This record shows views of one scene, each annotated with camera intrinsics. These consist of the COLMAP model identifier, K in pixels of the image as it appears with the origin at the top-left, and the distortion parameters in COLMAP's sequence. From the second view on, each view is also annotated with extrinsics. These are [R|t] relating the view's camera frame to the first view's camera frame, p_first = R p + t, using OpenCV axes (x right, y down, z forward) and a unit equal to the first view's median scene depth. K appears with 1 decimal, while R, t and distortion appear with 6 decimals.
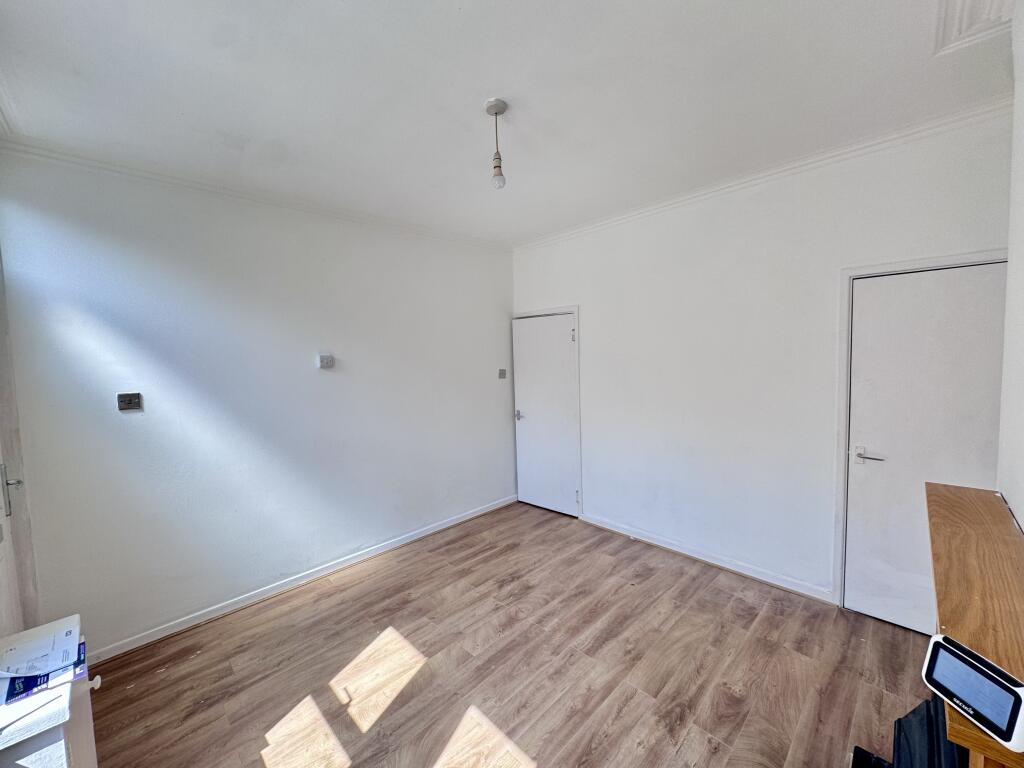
lens RADIAL K [[407.1, 0, 511.6], [0, 407.1, 380.3], [0, 0, 1]] dist [0.000313, 0.000078]
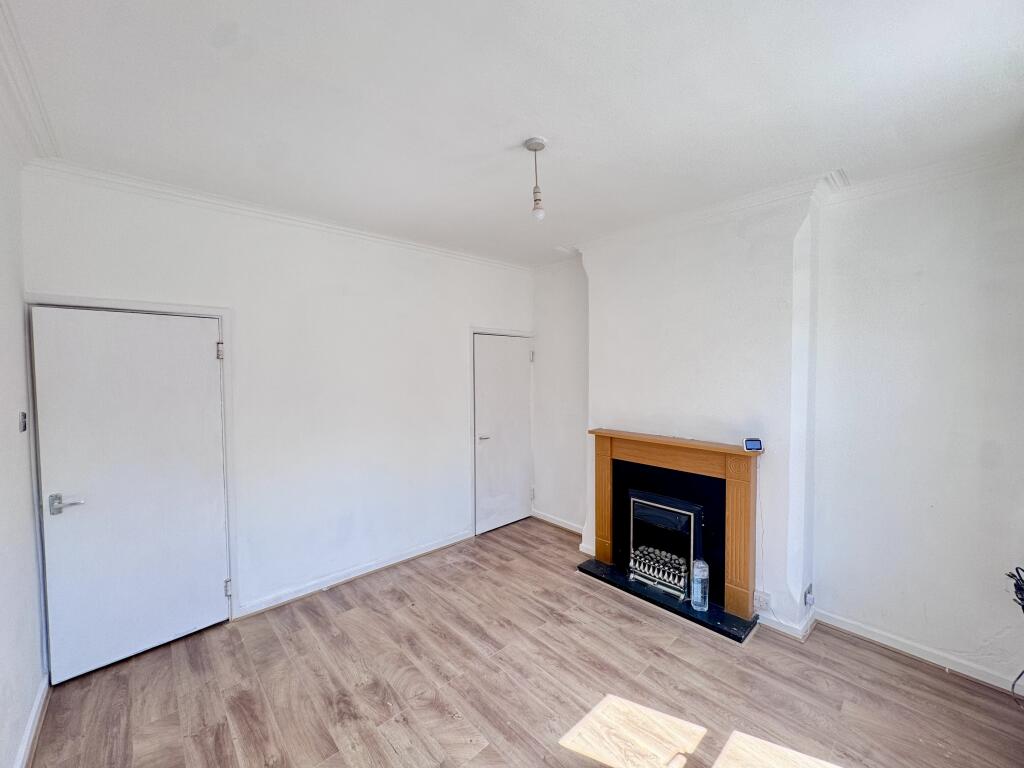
lens RADIAL K [[407.1, 0, 511.6], [0, 407.1, 380.3], [0, 0, 1]] dist [0.000313, 0.000078]
pose [[0.033291, 0.002099, 0.999443, -0.842019], [0.069930, 0.997542, -0.004424, -0.040042], [-0.996996, 0.070038, 0.033063, 0.813852]]
